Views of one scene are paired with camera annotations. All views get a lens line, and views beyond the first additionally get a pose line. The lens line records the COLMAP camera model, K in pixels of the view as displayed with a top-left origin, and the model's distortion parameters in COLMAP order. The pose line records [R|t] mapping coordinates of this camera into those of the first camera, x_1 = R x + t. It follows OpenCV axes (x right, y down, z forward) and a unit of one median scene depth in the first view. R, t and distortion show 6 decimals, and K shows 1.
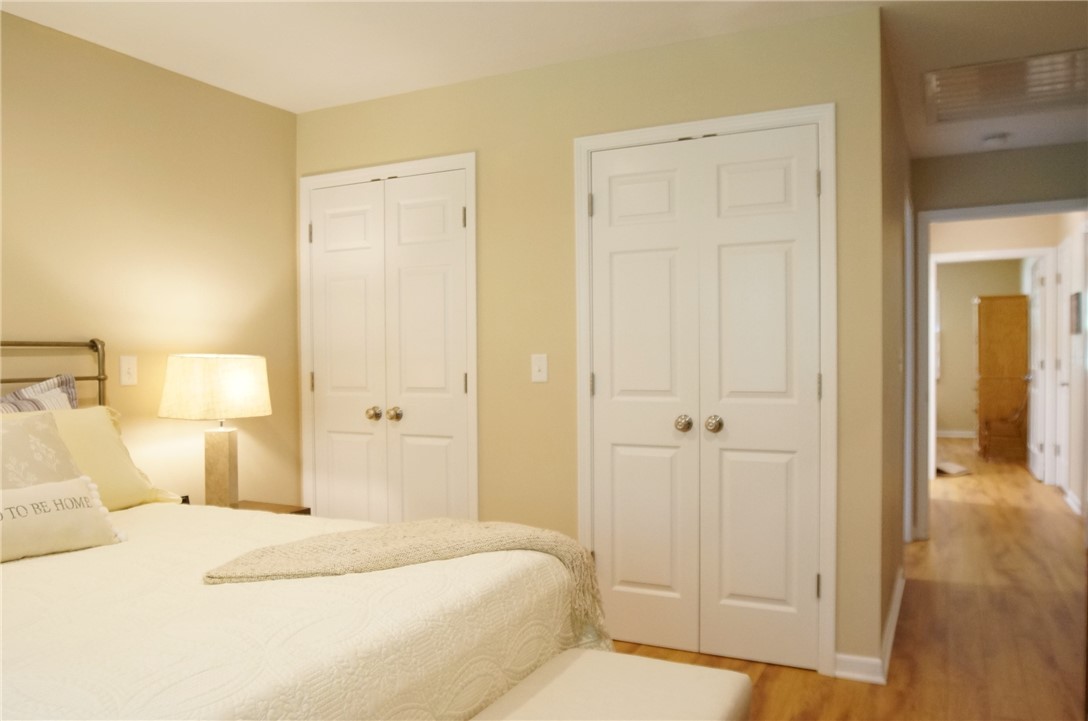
lens RADIAL K [[817.4, 0, 544.0], [0, 817.4, 364.4], [0, 0, 1]] dist [-0.037154, -0.004056]
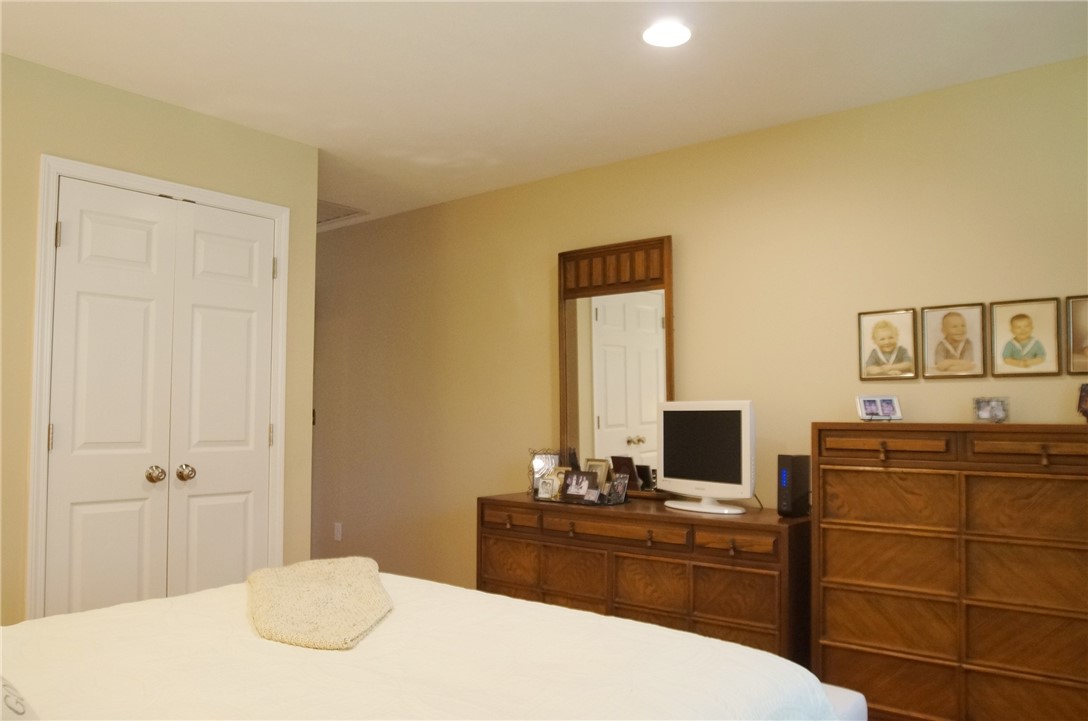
lens RADIAL K [[817.4, 0, 541.6], [0, 817.4, 367.2], [0, 0, 1]] dist [-0.037154, -0.004056]
pose [[0.236122, 0.067137, 0.969401, -0.685889], [0.000606, 0.997600, -0.069238, 0.010044], [-0.971723, 0.016936, 0.235515, 0.296745]]
